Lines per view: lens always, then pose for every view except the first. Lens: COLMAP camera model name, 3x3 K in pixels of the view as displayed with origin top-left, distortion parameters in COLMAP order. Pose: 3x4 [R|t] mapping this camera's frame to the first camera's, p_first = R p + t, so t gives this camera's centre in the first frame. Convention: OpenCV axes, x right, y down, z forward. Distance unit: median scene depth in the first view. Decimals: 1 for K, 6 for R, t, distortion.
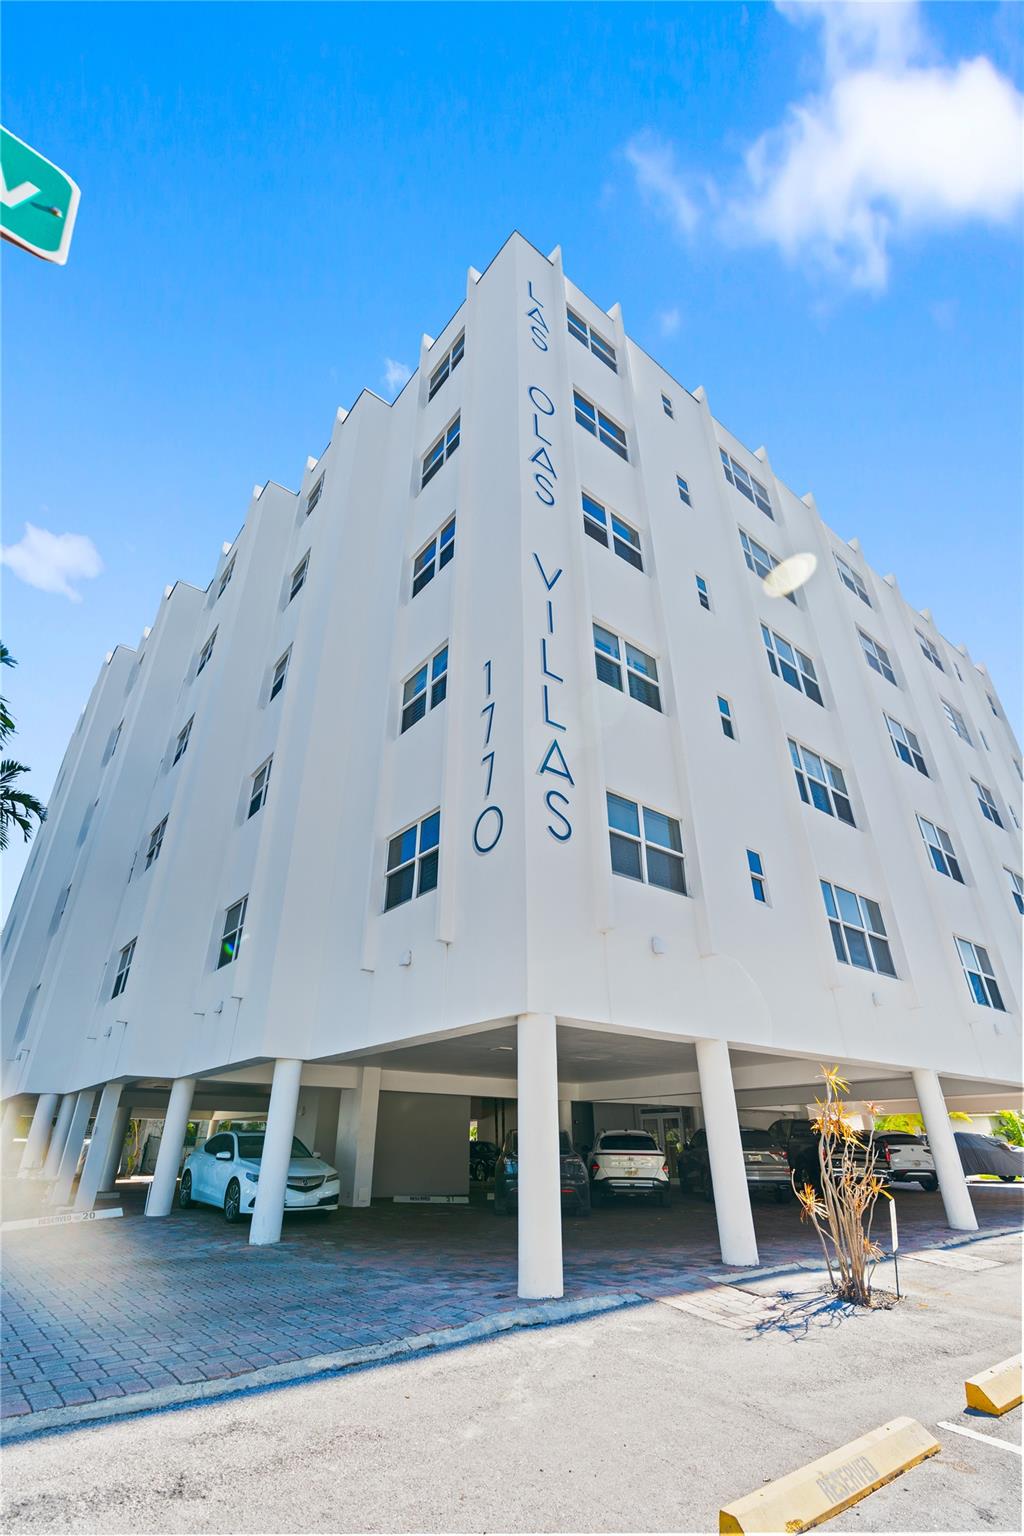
lens RADIAL K [[696.2, 0, 511.4], [0, 696.2, 769.6], [0, 0, 1]] dist [-0.003897, 0.000884]
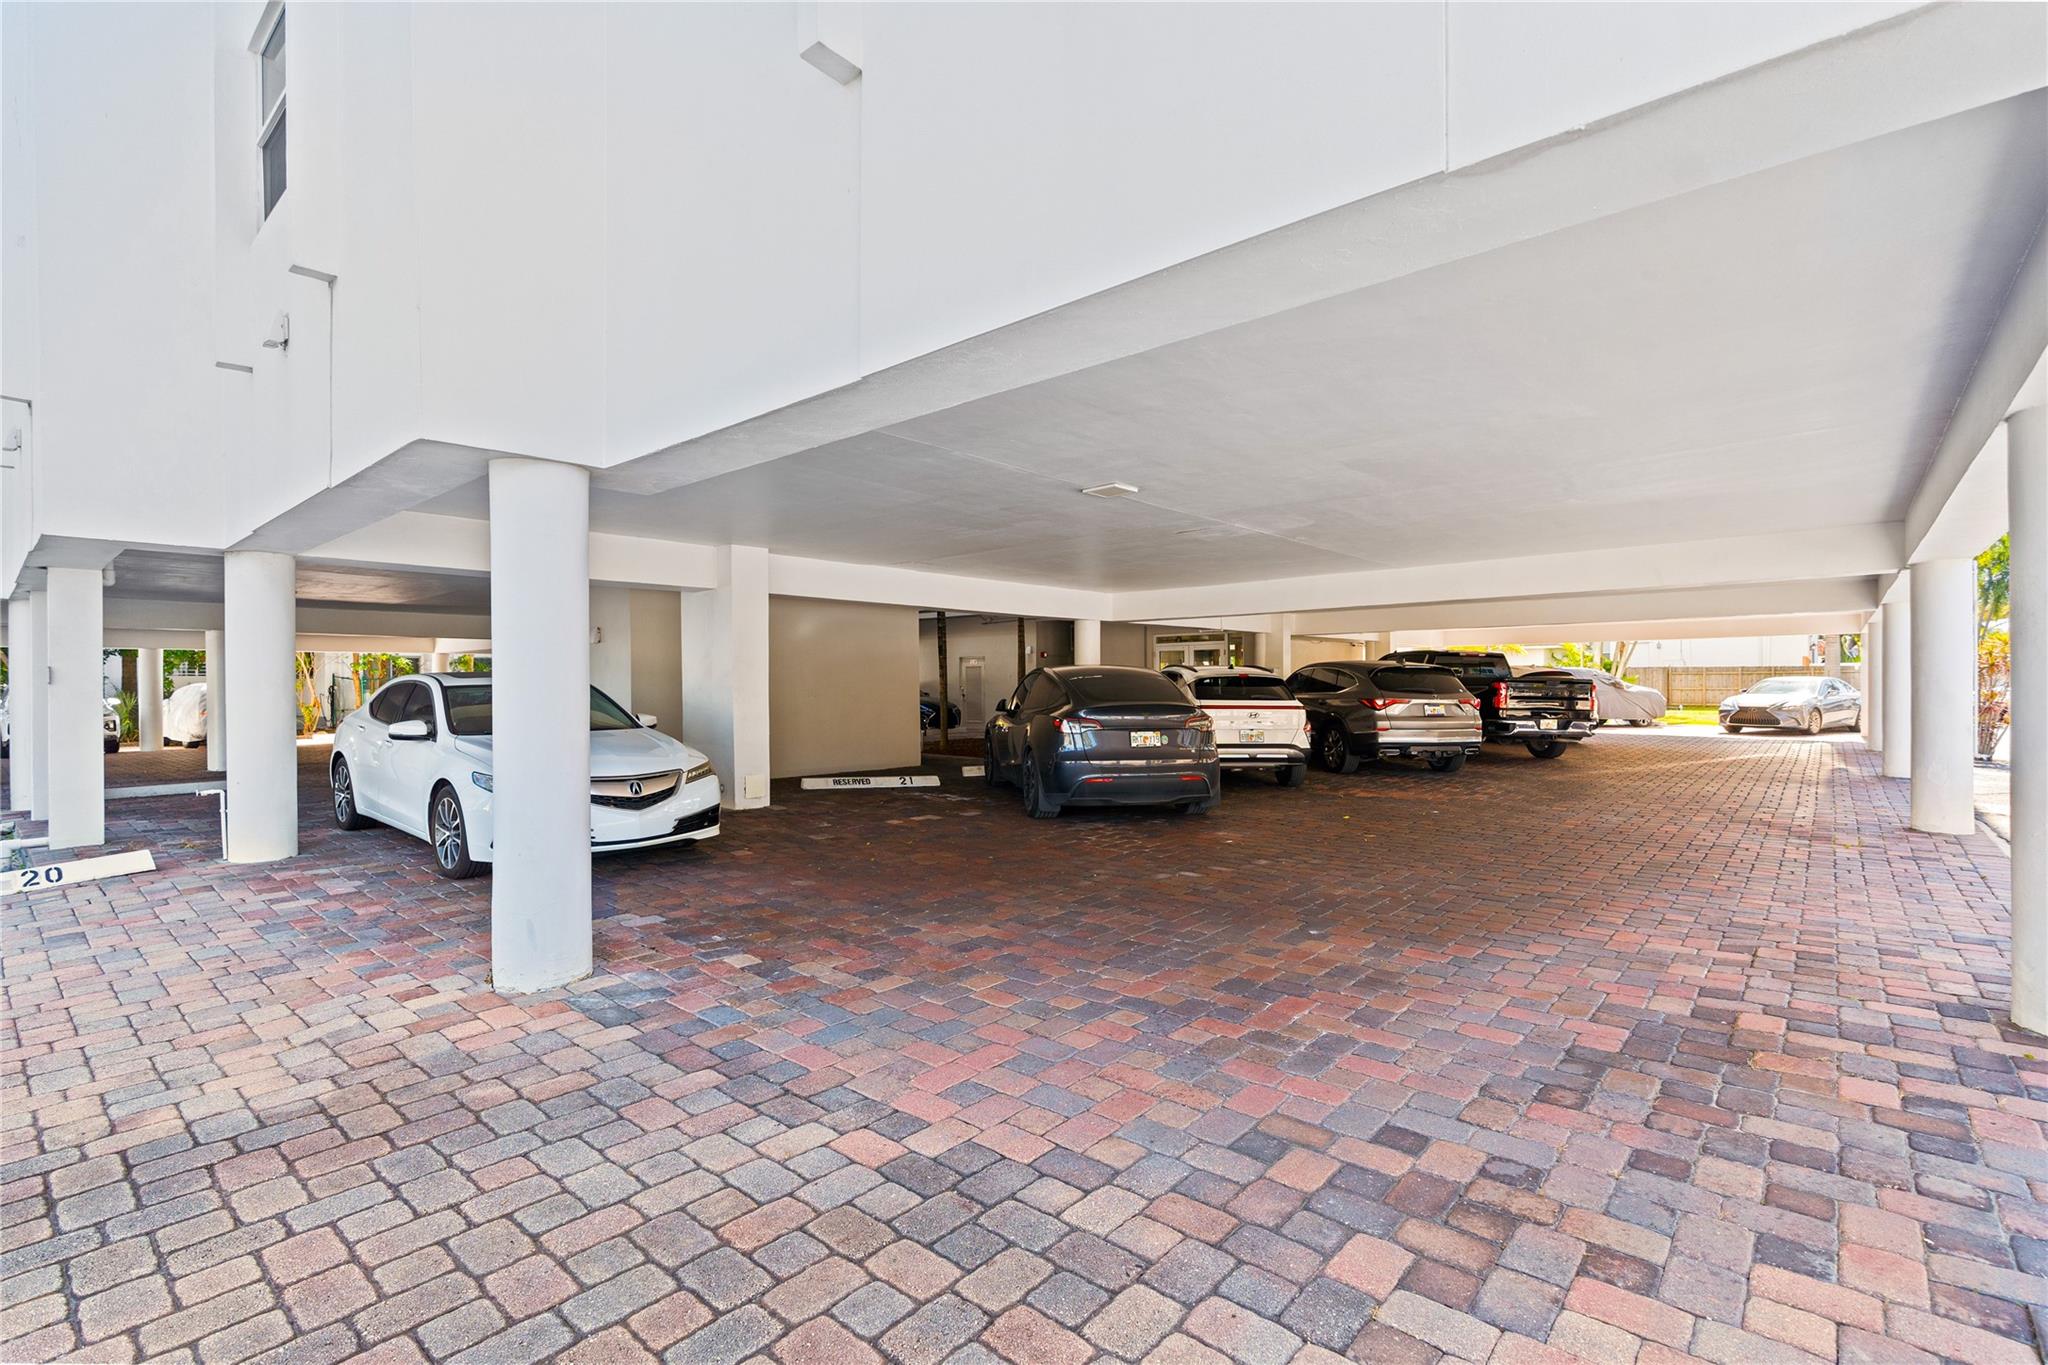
lens RADIAL K [[928.3, 0, 1025.6], [0, 928.3, 685.8], [0, 0, 1]] dist [-0.003897, 0.000884]
pose [[0.984207, -0.006663, 0.176893, -0.150292], [-0.079172, 0.877206, 0.473542, 0.239966], [-0.158327, -0.480069, 0.862825, 0.470886]]
